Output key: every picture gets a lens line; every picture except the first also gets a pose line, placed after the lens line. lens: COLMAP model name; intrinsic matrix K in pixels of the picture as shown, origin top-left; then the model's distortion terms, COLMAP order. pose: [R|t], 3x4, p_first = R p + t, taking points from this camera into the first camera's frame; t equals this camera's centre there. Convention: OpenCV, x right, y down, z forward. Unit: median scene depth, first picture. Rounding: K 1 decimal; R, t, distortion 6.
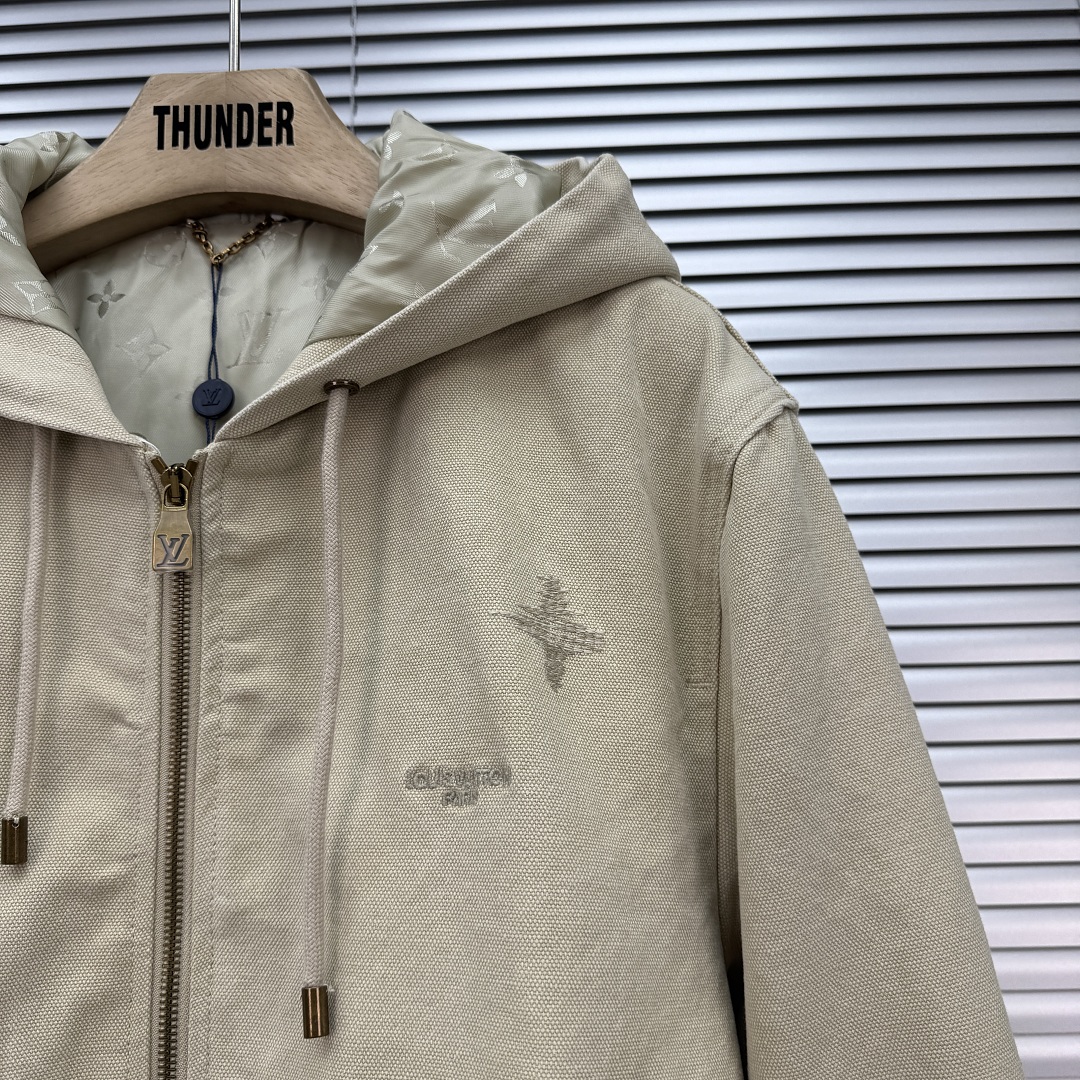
lens RADIAL K [[963.7, 0, 568.2], [0, 963.7, 578.4], [0, 0, 1]] dist [0.056080, -0.104568]
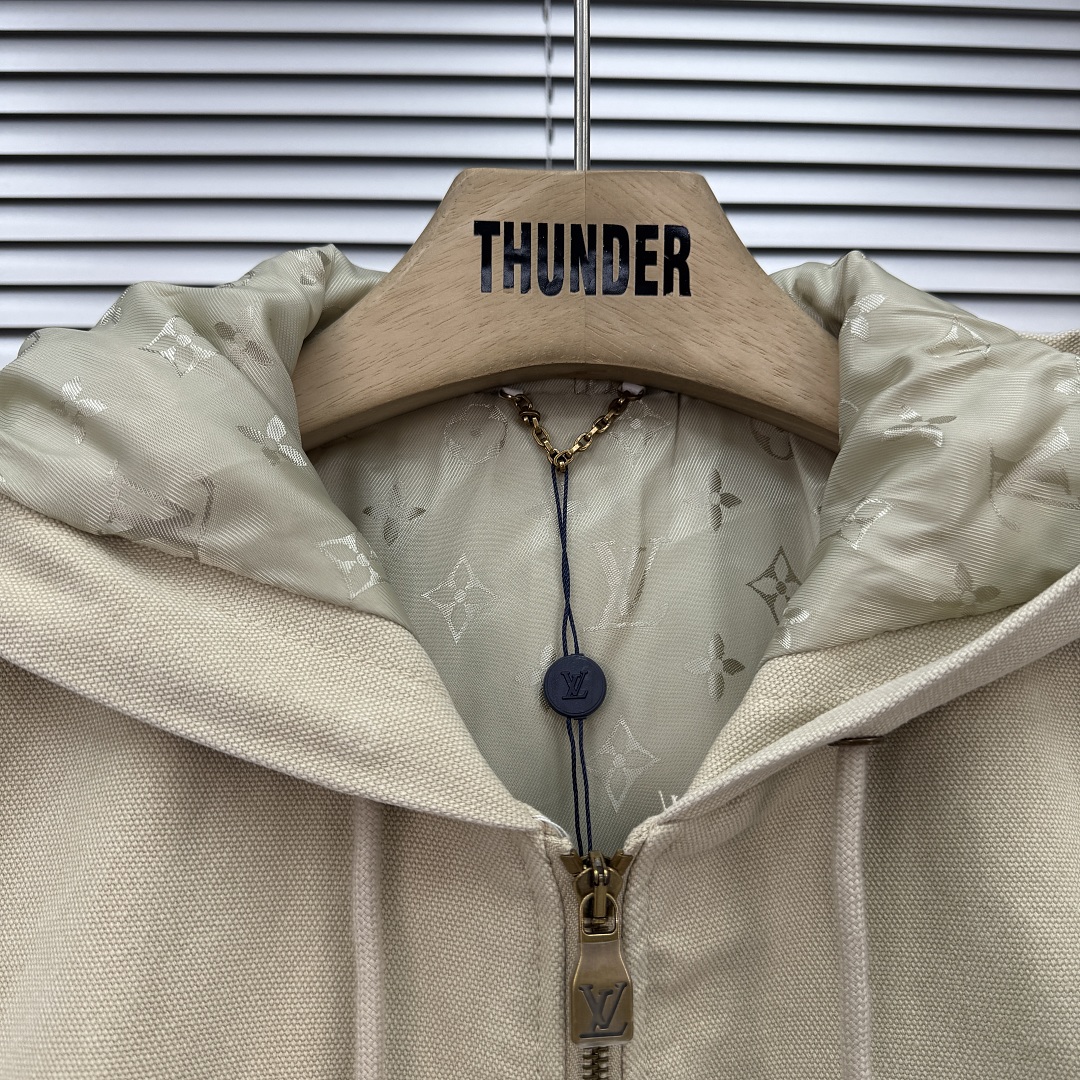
lens RADIAL K [[918.7, 0, 542.3], [0, 918.7, 562.6], [0, 0, 1]] dist [0.122167, -0.266447]
pose [[0.997076, 0.024750, 0.072296, -0.436783], [-0.029604, 0.997323, 0.066858, -0.312152], [-0.070448, -0.068802, 0.995140, 0.373411]]
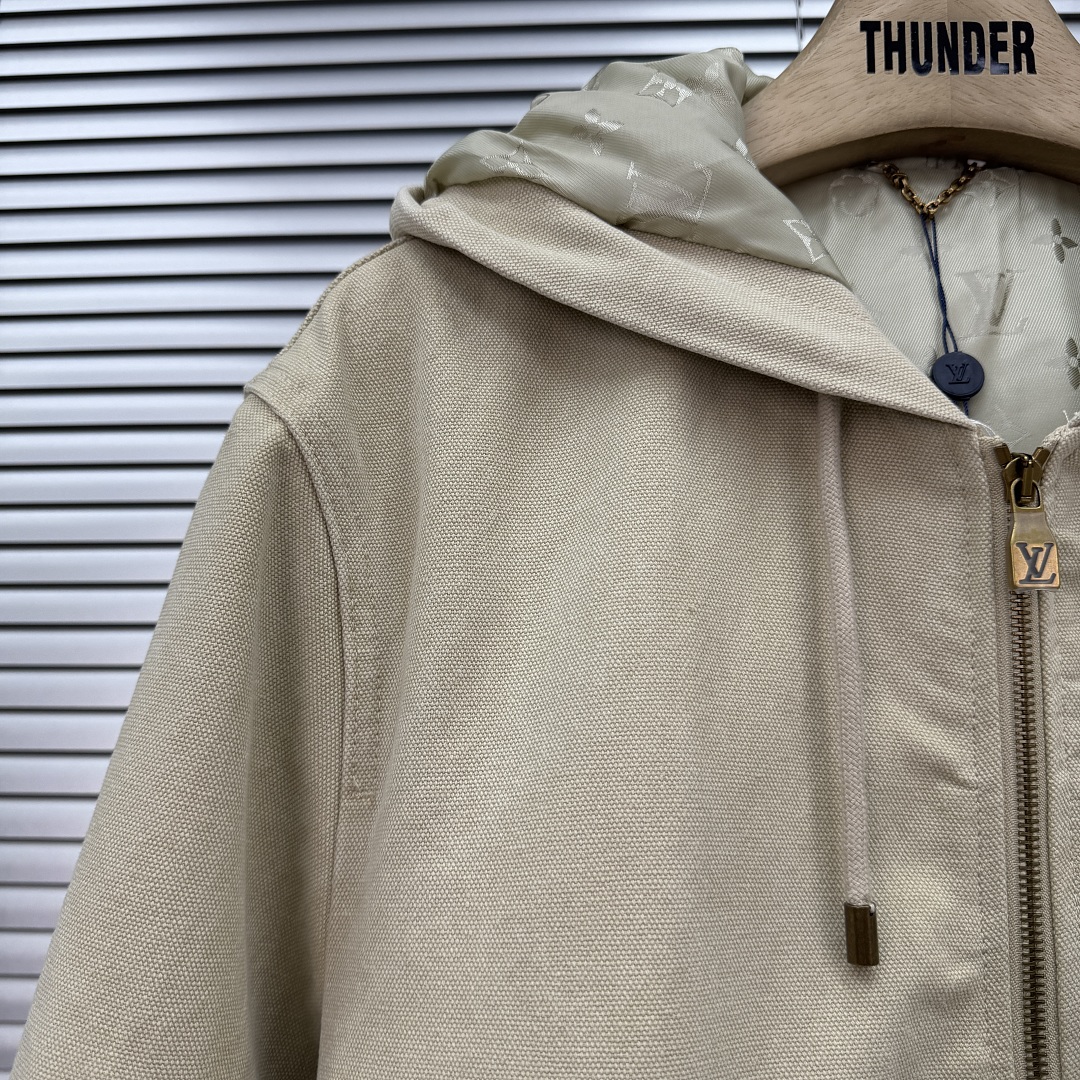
lens RADIAL K [[977.6, 0, 537.8], [0, 977.6, 580.4], [0, 0, 1]] dist [0.005613, -0.026531]
pose [[0.999543, 0.029940, -0.004089, -0.708054], [-0.029990, 0.999467, -0.012868, 0.006586], [0.003701, 0.012985, 0.999909, 0.183898]]
